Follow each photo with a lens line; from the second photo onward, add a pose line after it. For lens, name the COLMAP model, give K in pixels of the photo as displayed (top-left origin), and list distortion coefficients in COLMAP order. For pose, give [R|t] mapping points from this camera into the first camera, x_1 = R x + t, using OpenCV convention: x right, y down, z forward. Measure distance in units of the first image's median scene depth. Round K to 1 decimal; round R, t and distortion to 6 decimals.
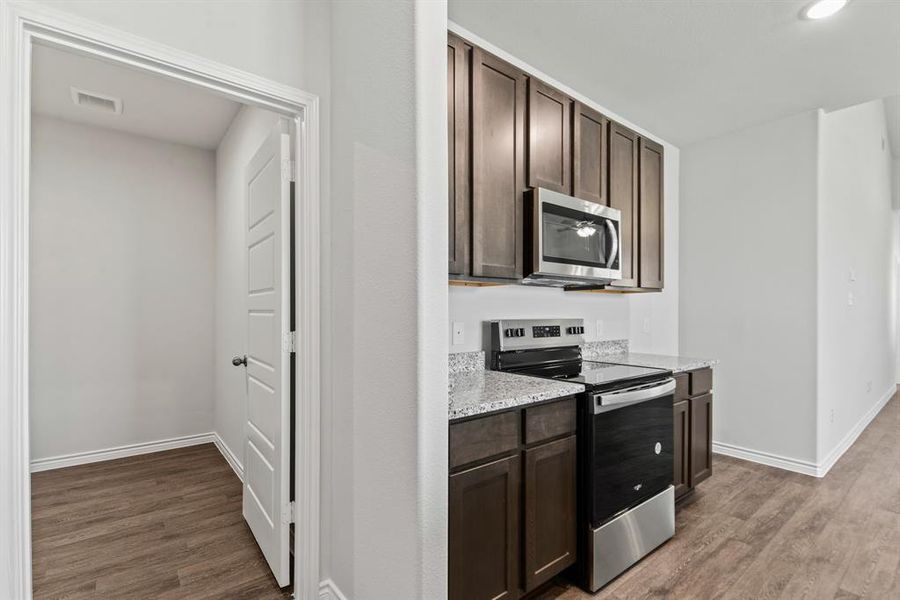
lens RADIAL K [[407.4, 0, 444.0], [0, 407.4, 318.5], [0, 0, 1]] dist [0.017612, -0.014075]
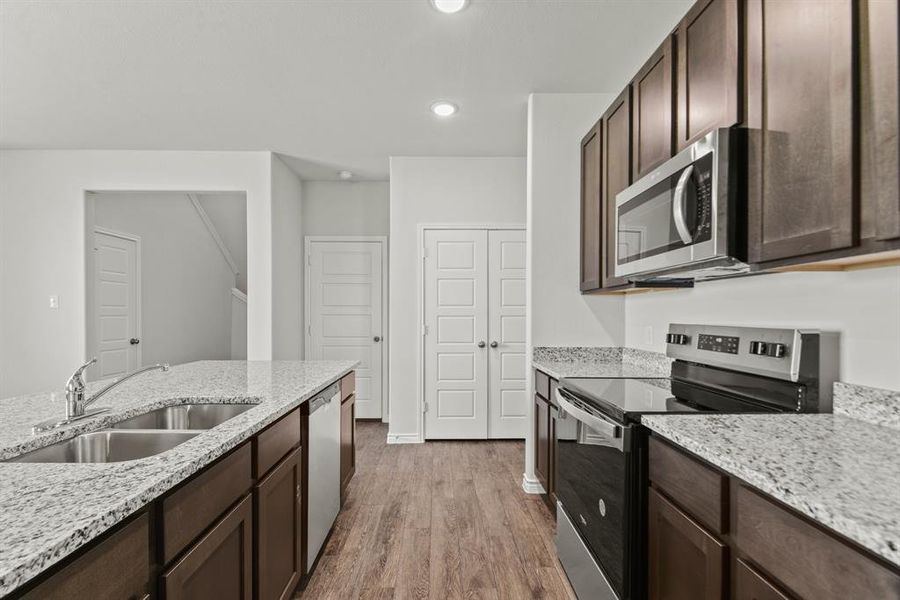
lens RADIAL K [[407.4, 0, 444.0], [0, 407.4, 318.5], [0, 0, 1]] dist [0.017612, -0.014075]
pose [[-0.578279, 0.007535, -0.815804, 1.097989], [-0.013340, 0.999736, 0.018689, -0.017255], [0.815730, 0.021690, -0.578026, 1.035169]]
